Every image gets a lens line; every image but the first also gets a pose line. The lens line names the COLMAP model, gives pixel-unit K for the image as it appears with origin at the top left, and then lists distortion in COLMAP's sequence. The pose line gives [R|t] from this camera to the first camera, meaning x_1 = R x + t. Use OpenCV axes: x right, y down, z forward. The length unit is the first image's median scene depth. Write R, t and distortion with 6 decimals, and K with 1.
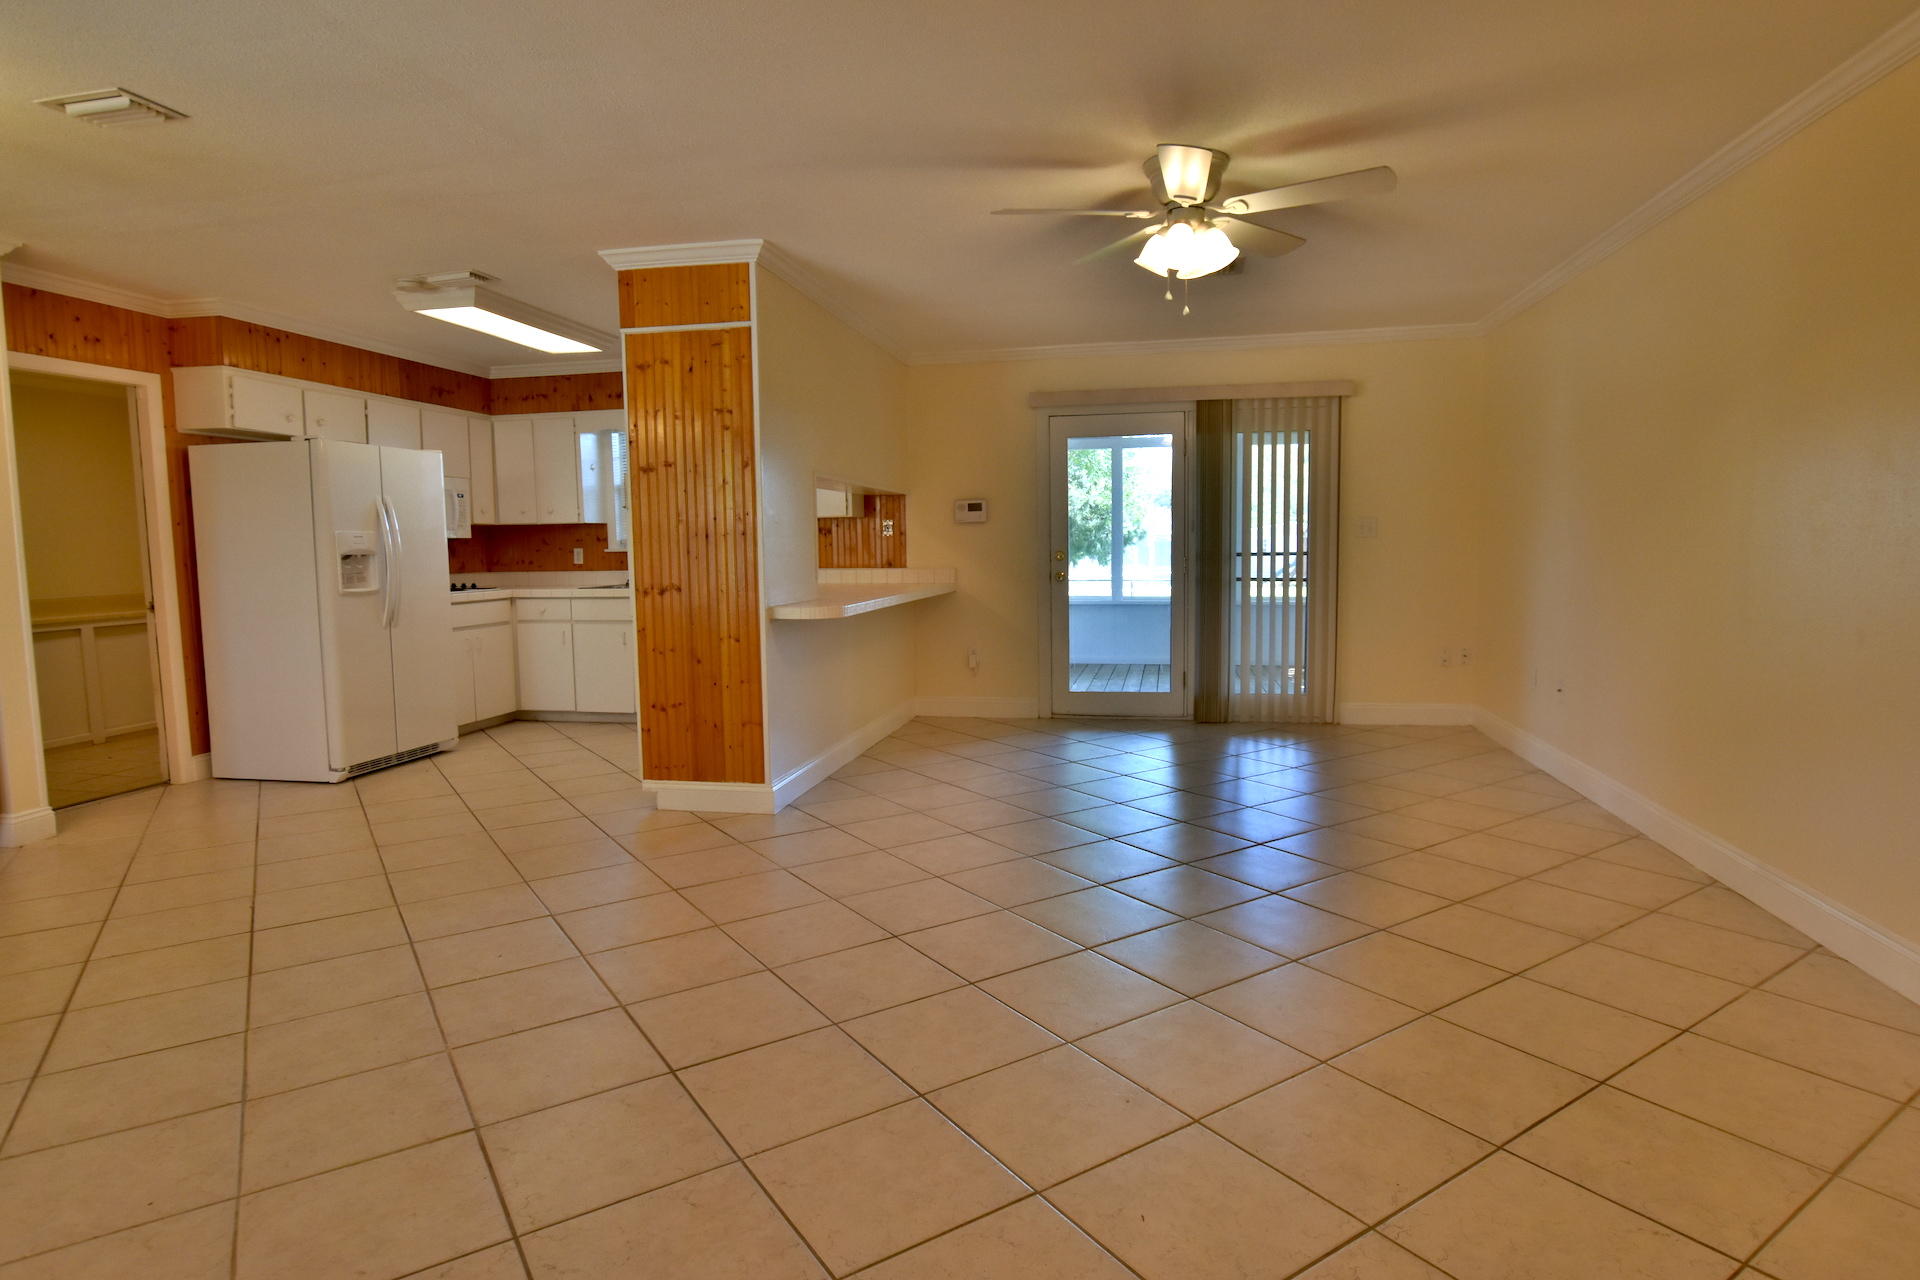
lens RADIAL K [[1043.2, 0, 966.8], [0, 1043.2, 637.3], [0, 0, 1]] dist [-0.019207, 0.001349]
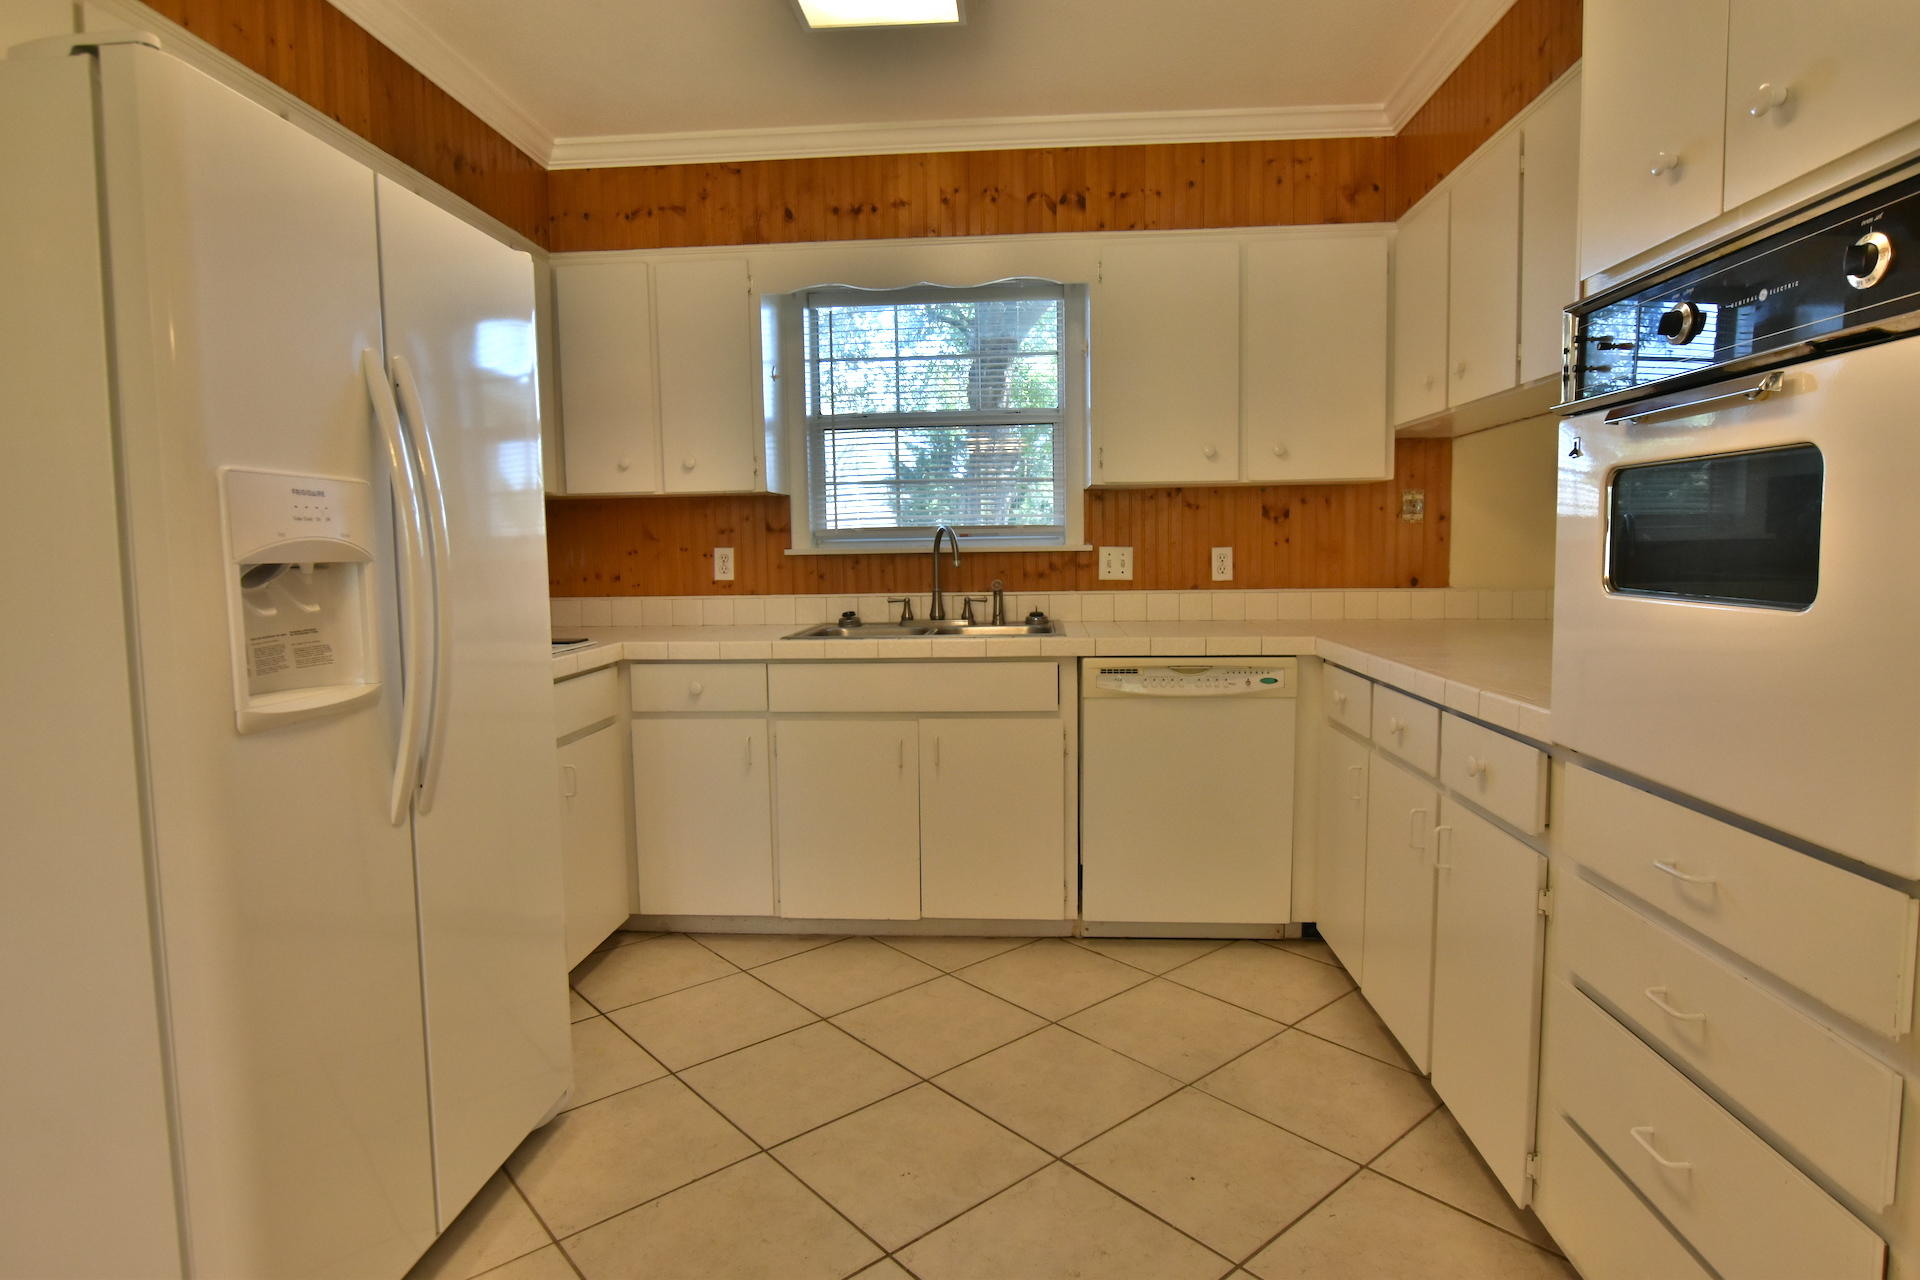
lens RADIAL K [[1043.2, 0, 966.8], [0, 1043.2, 637.3], [0, 0, 1]] dist [-0.019207, 0.001349]
pose [[0.992478, -0.010985, 0.121931, -0.501015], [0.011518, 0.999927, -0.003667, -0.064343], [-0.121882, 0.005044, 0.992532, 0.796154]]
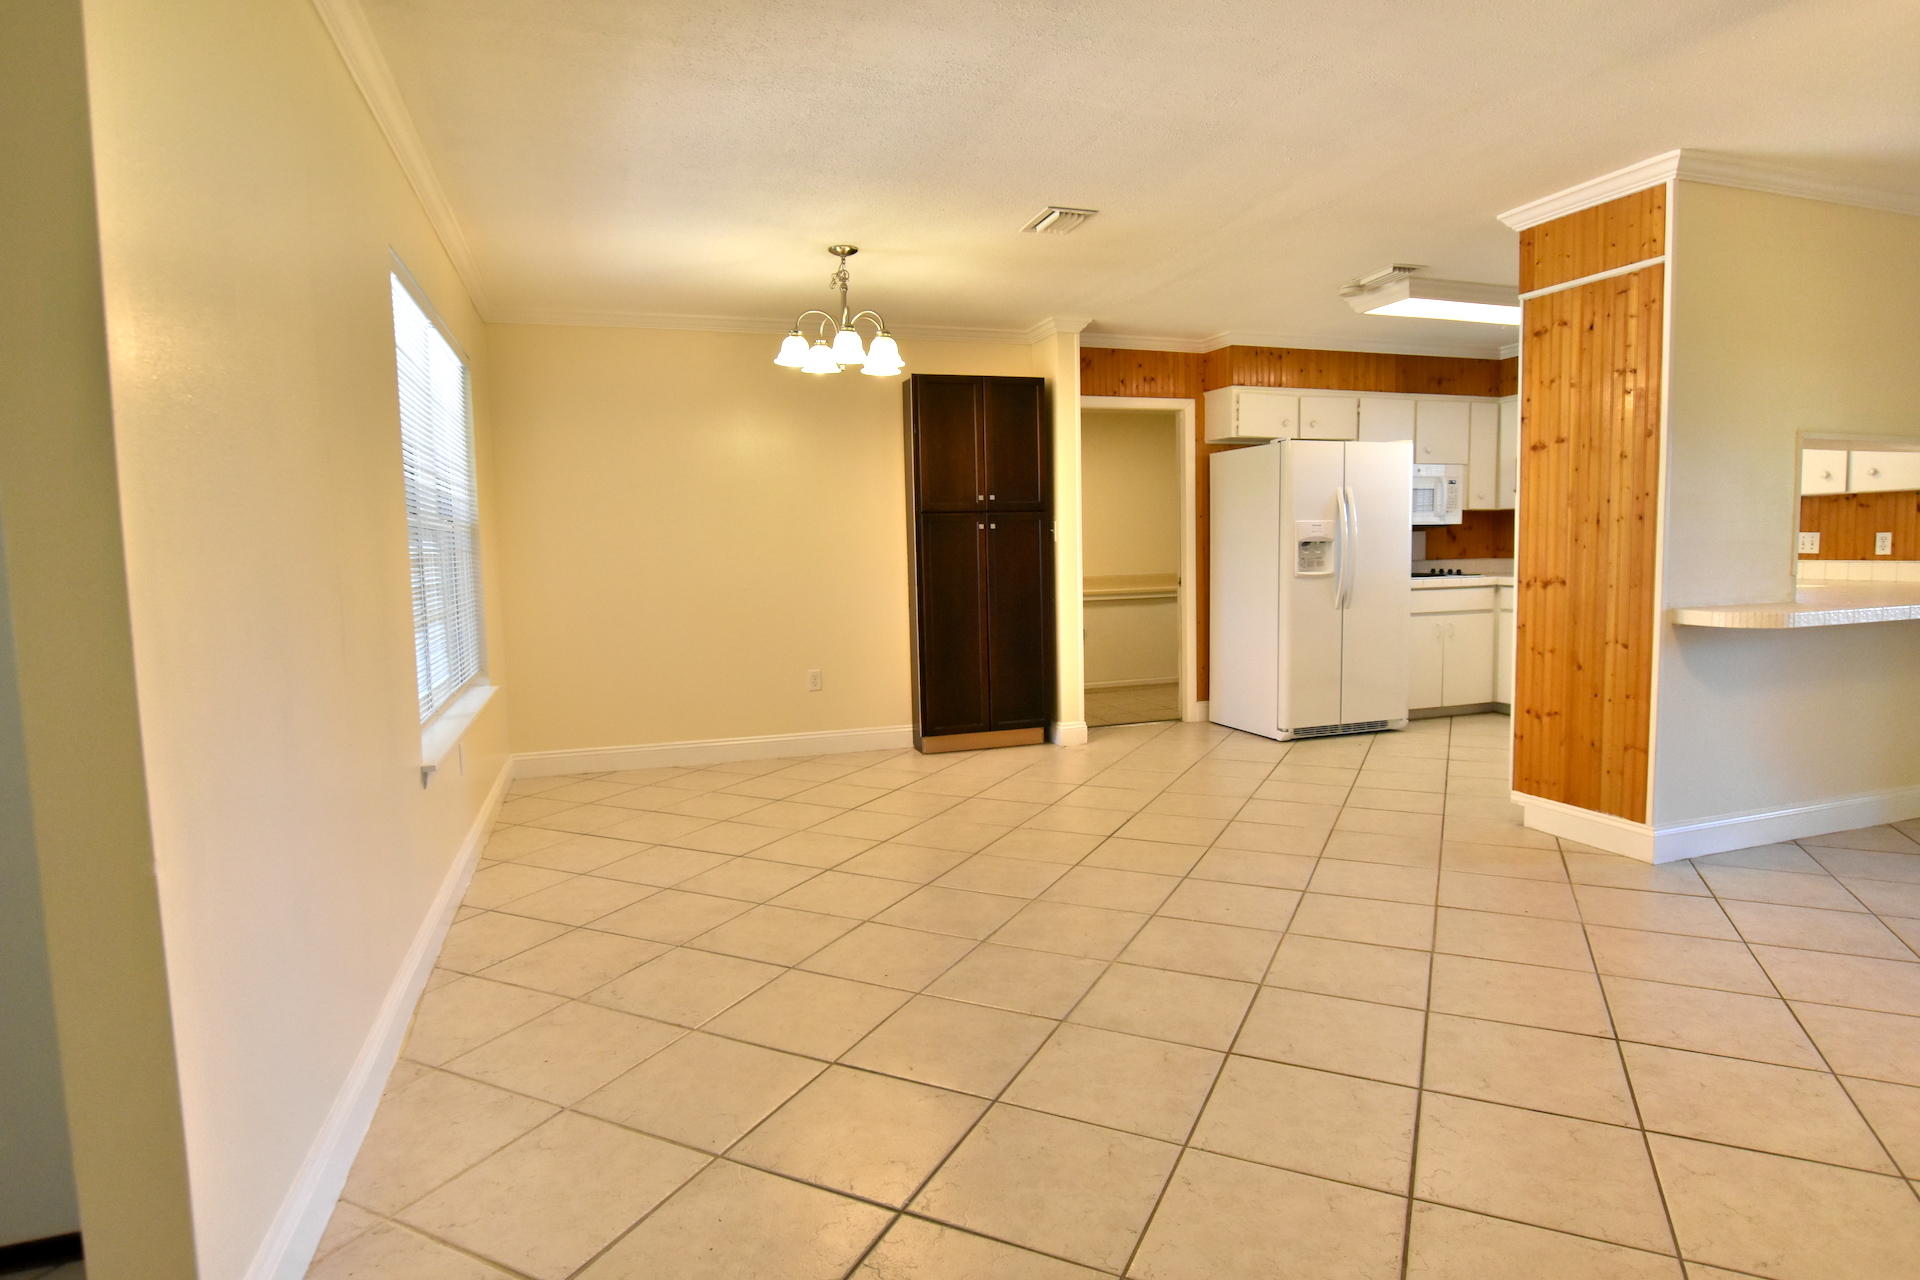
lens RADIAL K [[1043.2, 0, 966.8], [0, 1043.2, 637.3], [0, 0, 1]] dist [-0.019207, 0.001349]
pose [[0.505451, 0.078716, -0.859257, 0.213088], [-0.064392, 0.996494, 0.053410, -0.013883], [0.860449, 0.028333, 0.508748, 0.121015]]
